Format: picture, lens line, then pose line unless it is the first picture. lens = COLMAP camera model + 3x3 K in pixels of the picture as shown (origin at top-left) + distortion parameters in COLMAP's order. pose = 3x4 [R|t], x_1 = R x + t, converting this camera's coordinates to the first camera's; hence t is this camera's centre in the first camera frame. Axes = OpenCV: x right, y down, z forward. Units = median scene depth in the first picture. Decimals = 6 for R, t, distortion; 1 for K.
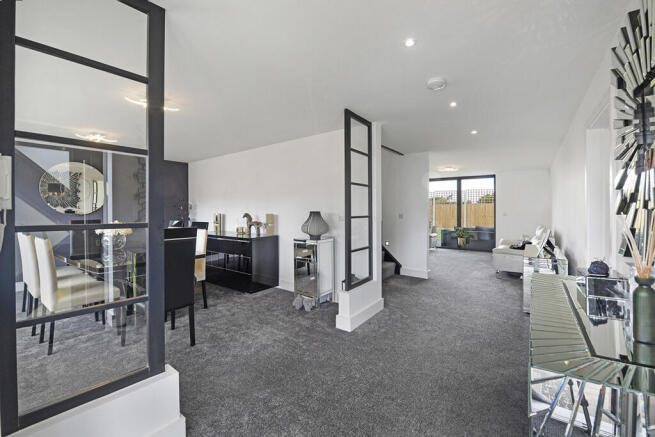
lens RADIAL K [[275.3, 0, 326.9], [0, 275.3, 212.7], [0, 0, 1]] dist [-0.000079, -0.000043]
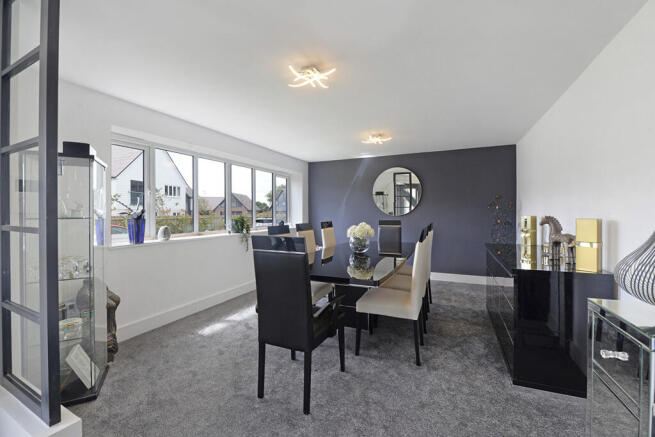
lens RADIAL K [[275.3, 0, 326.9], [0, 275.3, 212.7], [0, 0, 1]] dist [-0.000079, -0.000043]
pose [[0.246206, 0.000960, -0.969217, 0.111233], [-0.002409, 0.999997, 0.000379, -0.004858], [0.969215, 0.002241, 0.246208, 0.570127]]
